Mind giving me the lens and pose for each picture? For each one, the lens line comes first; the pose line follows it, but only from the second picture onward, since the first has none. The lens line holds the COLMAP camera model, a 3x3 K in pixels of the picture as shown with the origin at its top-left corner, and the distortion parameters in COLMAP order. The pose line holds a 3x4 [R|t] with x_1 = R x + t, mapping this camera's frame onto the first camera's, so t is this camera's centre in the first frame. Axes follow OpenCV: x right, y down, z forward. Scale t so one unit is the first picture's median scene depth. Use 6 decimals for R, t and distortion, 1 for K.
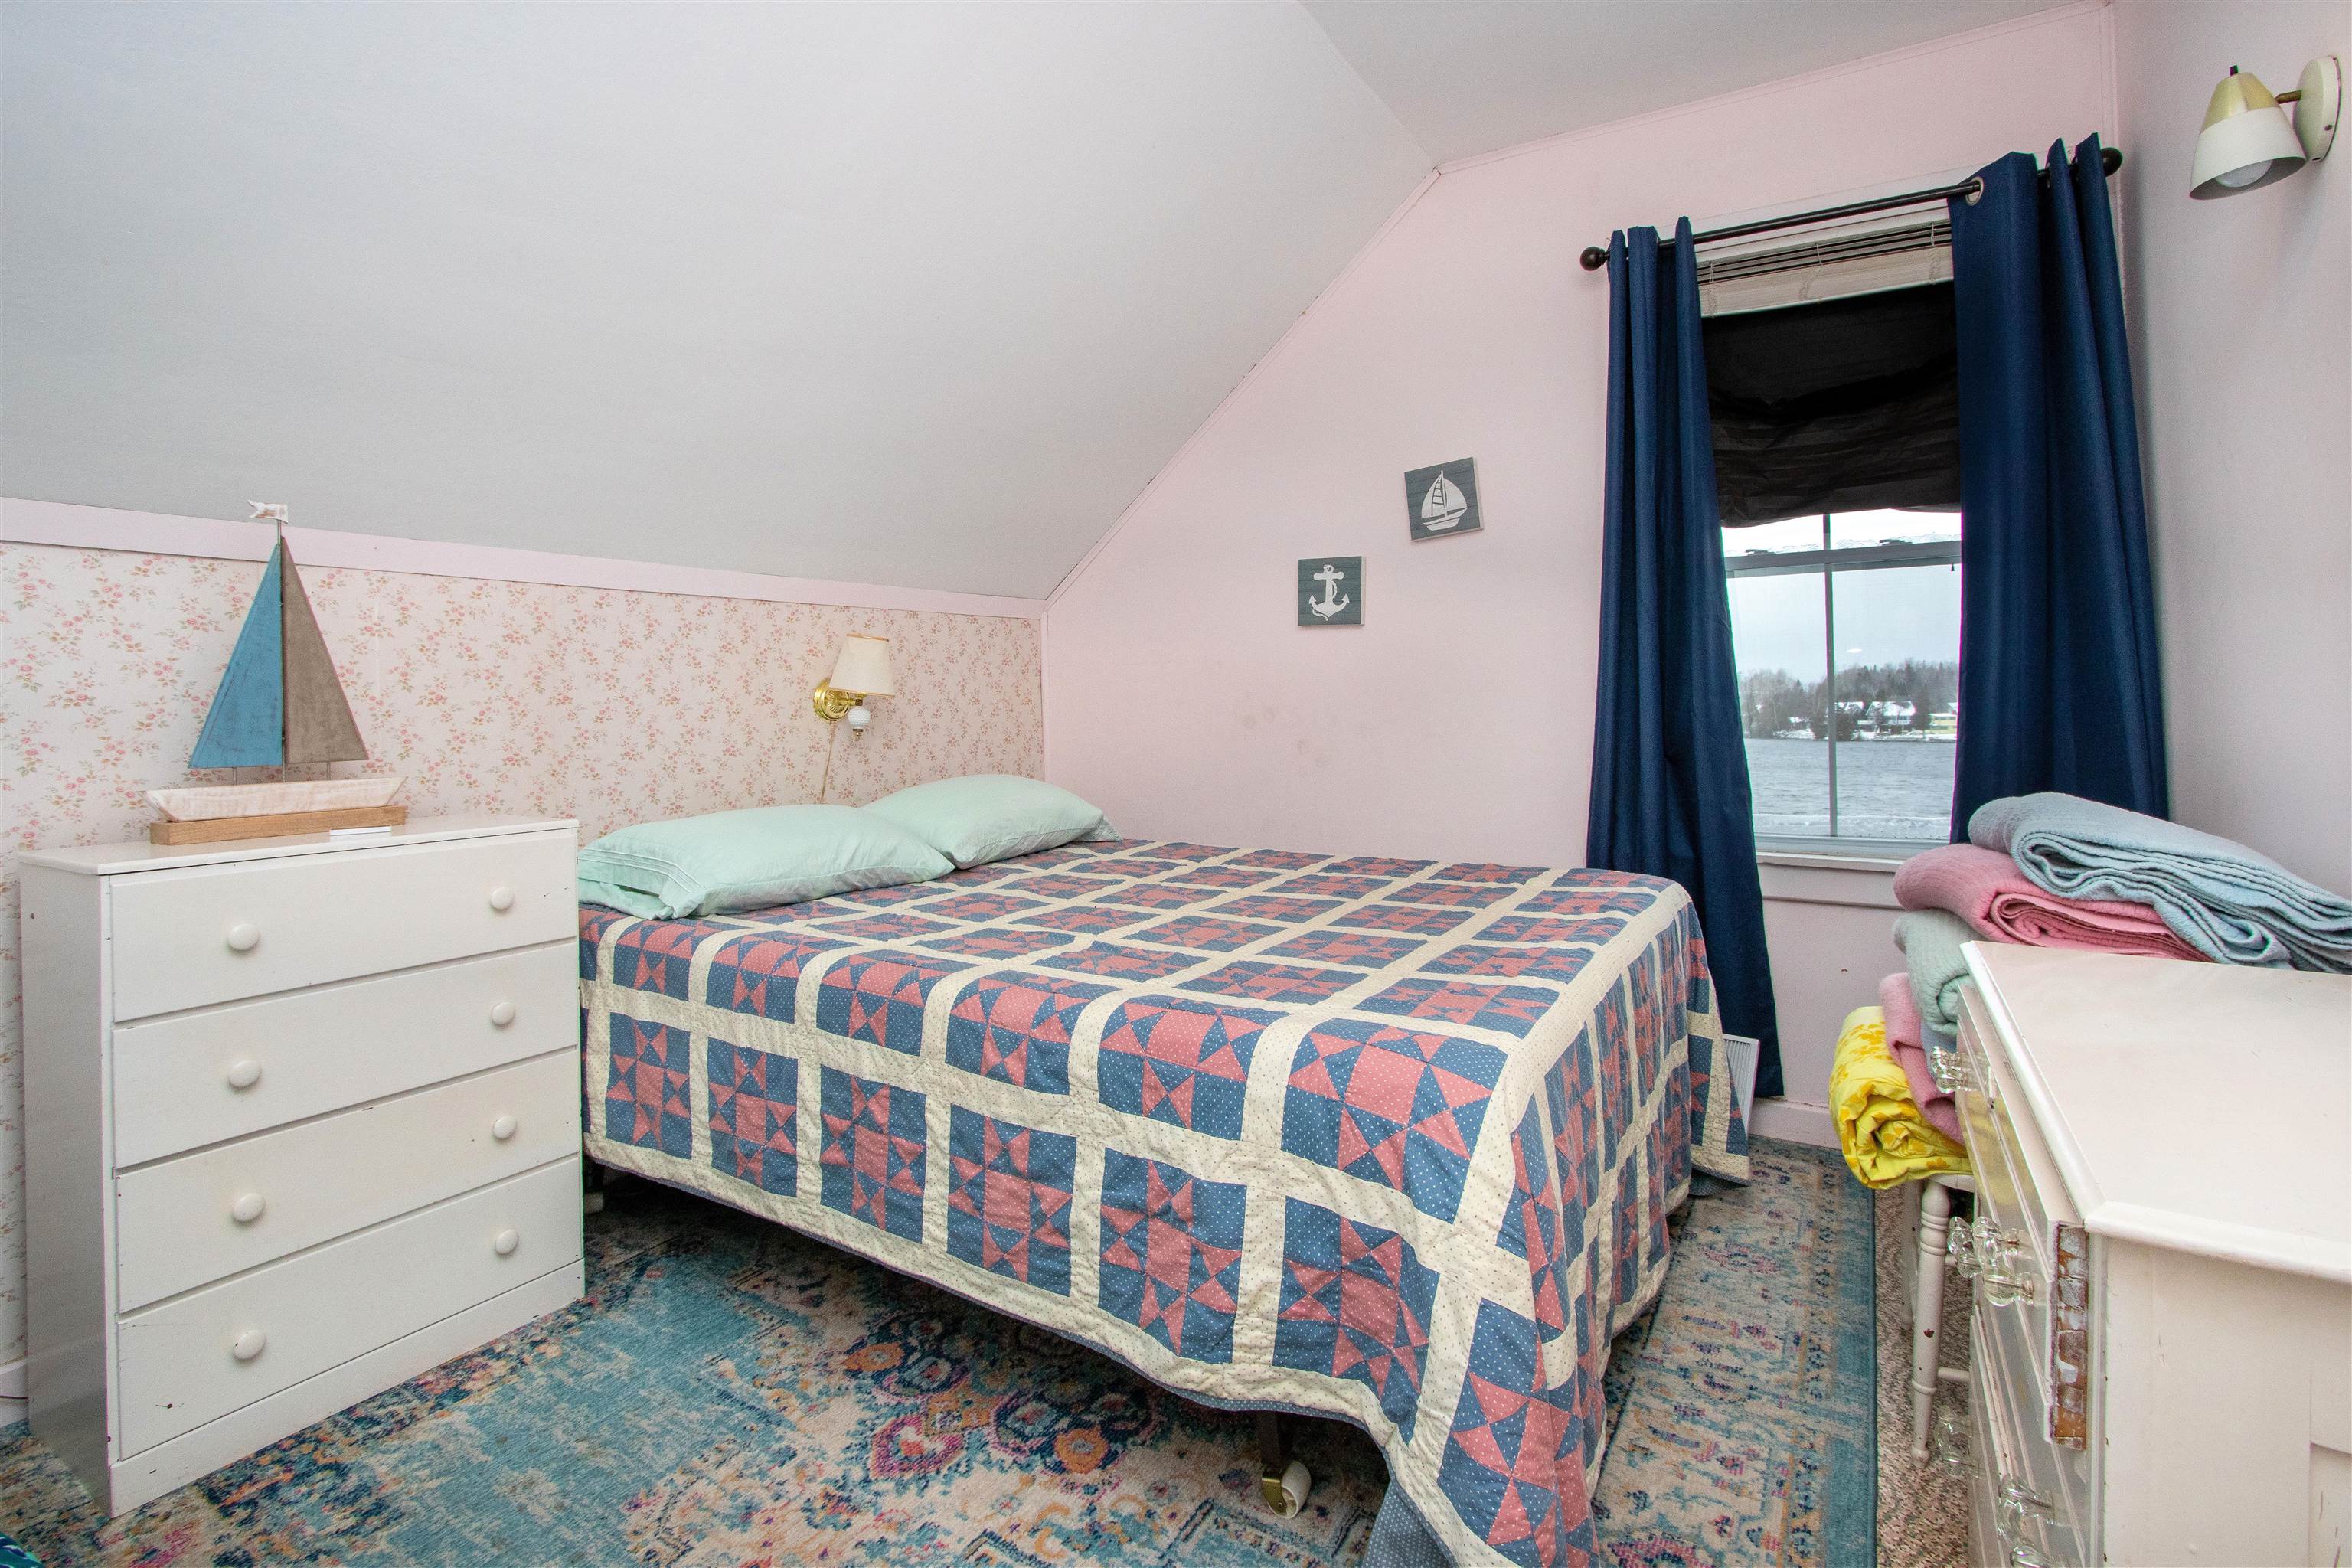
lens RADIAL K [[1171.1, 0, 1094.3], [0, 1171.1, 701.7], [0, 0, 1]] dist [-0.016663, 0.000253]
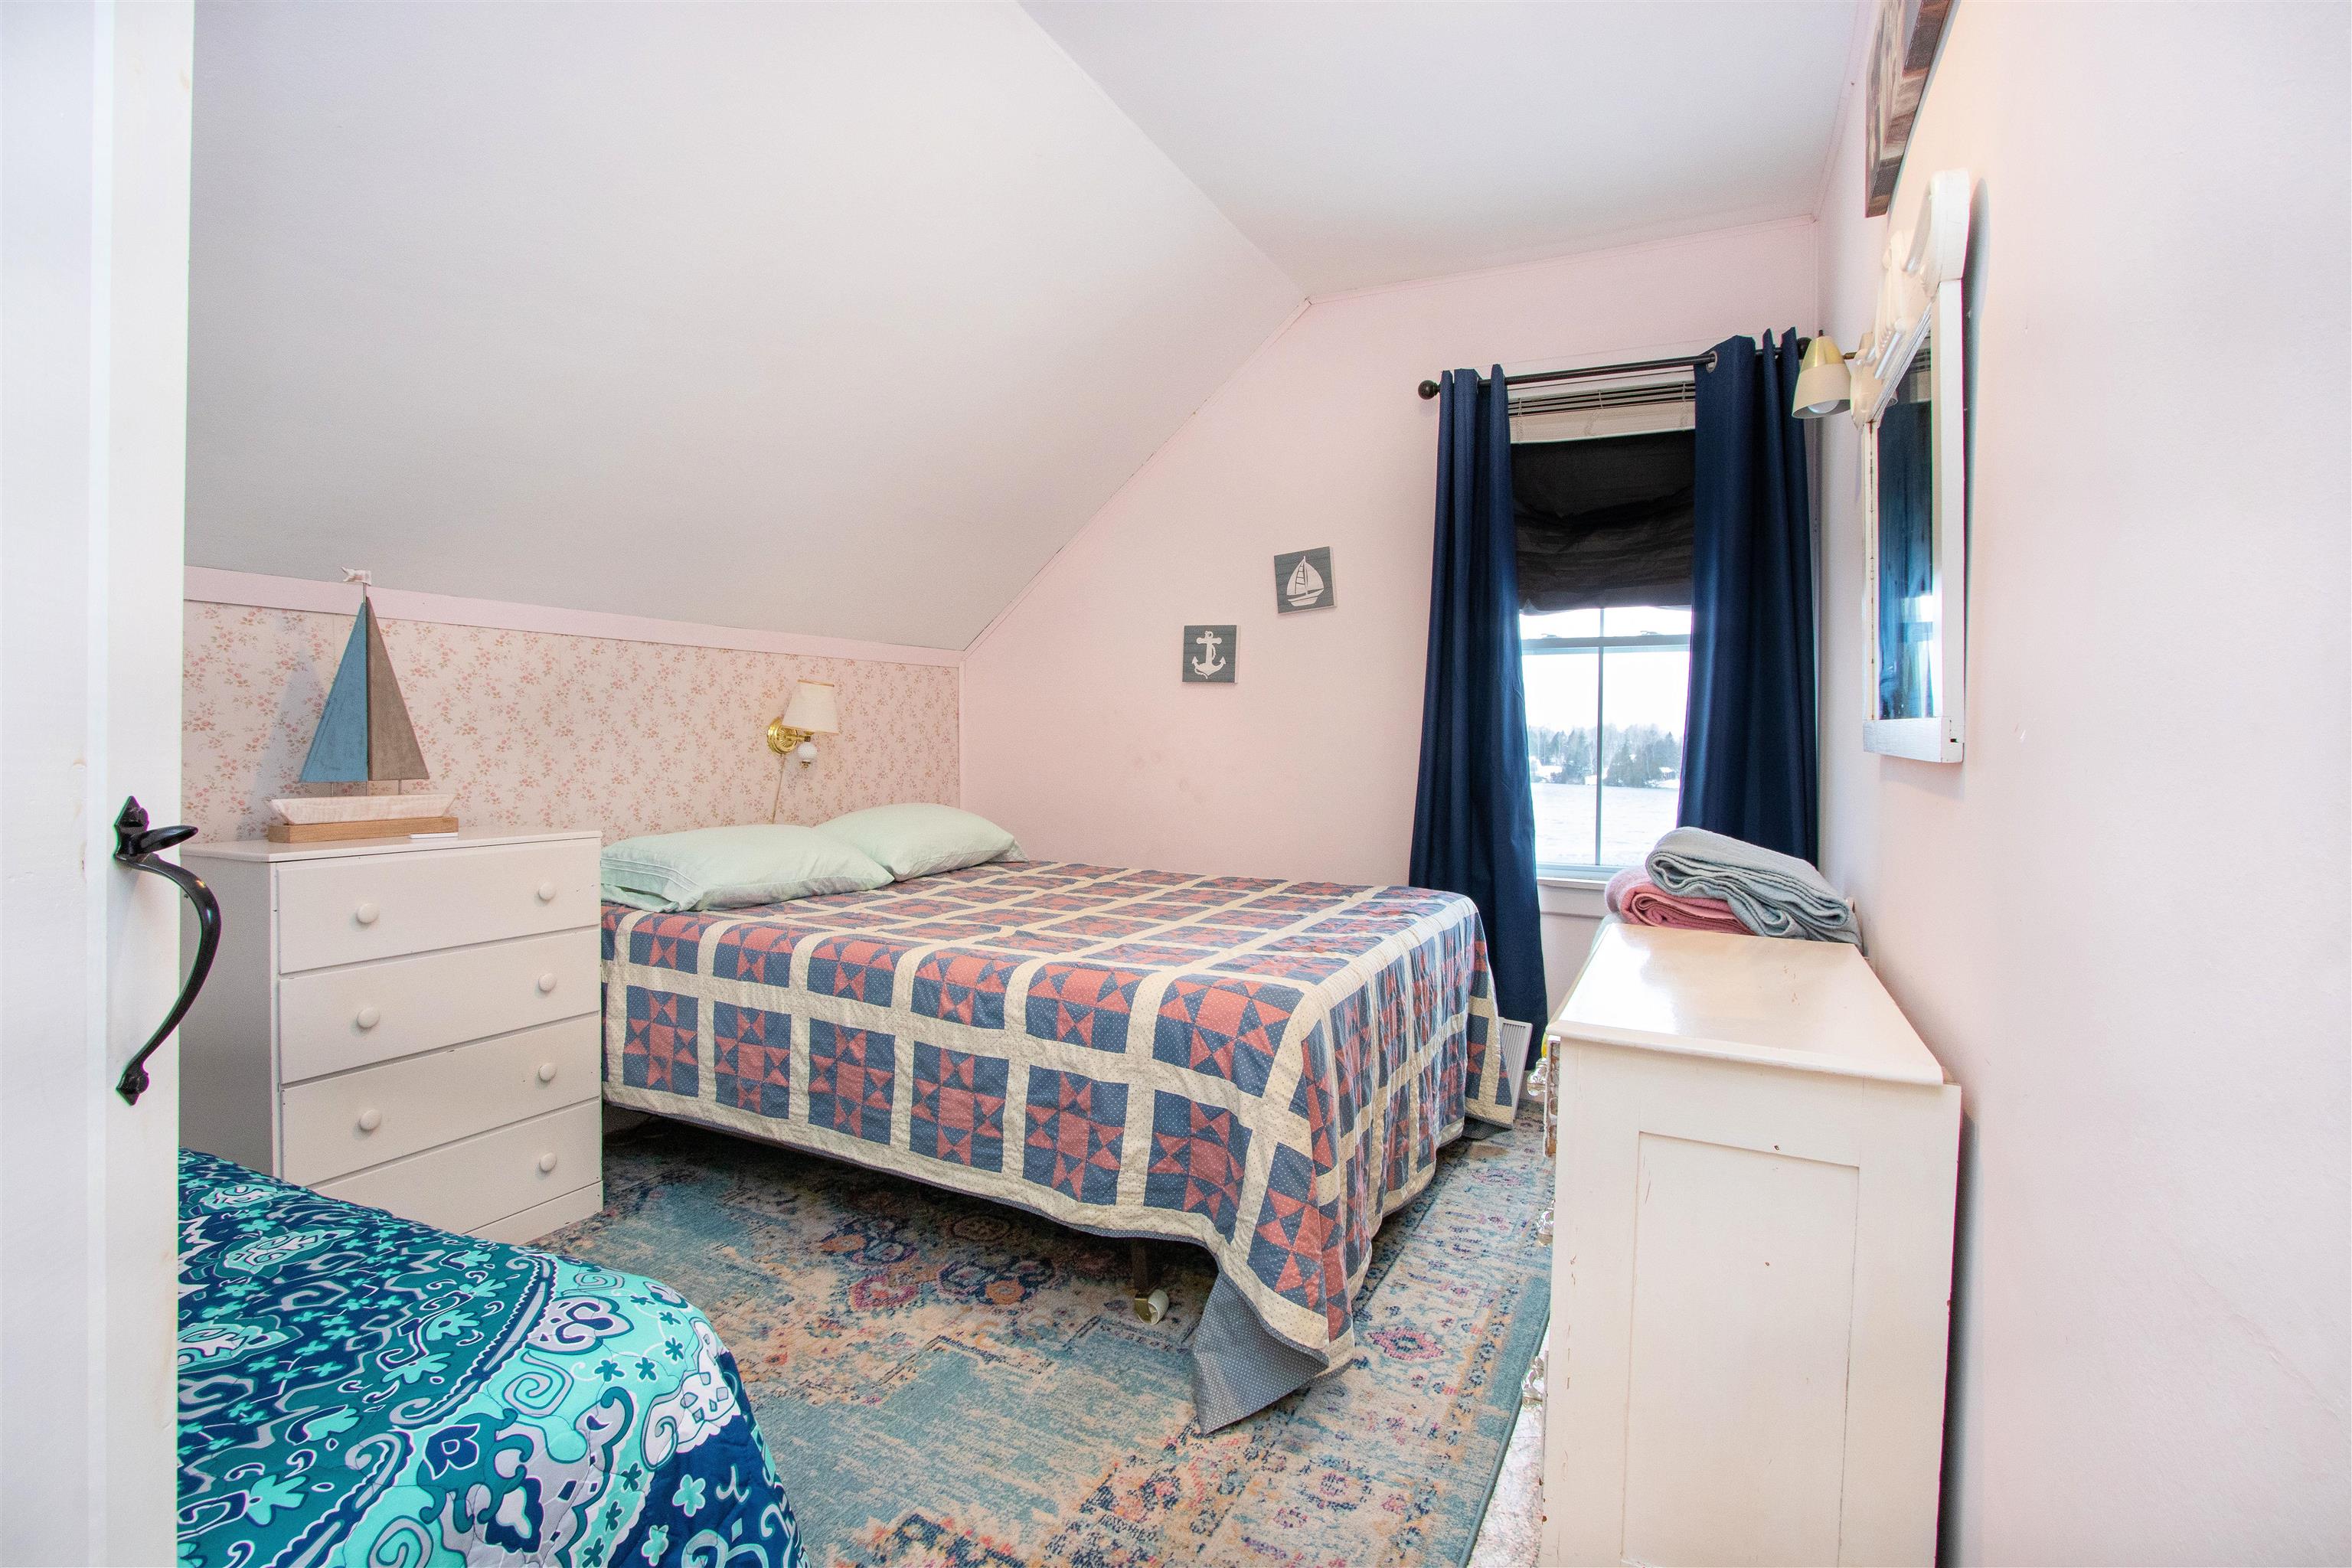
lens RADIAL K [[1171.1, 0, 1094.3], [0, 1171.1, 701.7], [0, 0, 1]] dist [-0.016663, 0.000253]
pose [[0.995485, 0.027730, 0.090776, -0.039450], [-0.024939, 0.999185, -0.031732, -0.010929], [-0.091582, 0.029325, 0.995366, -0.315502]]
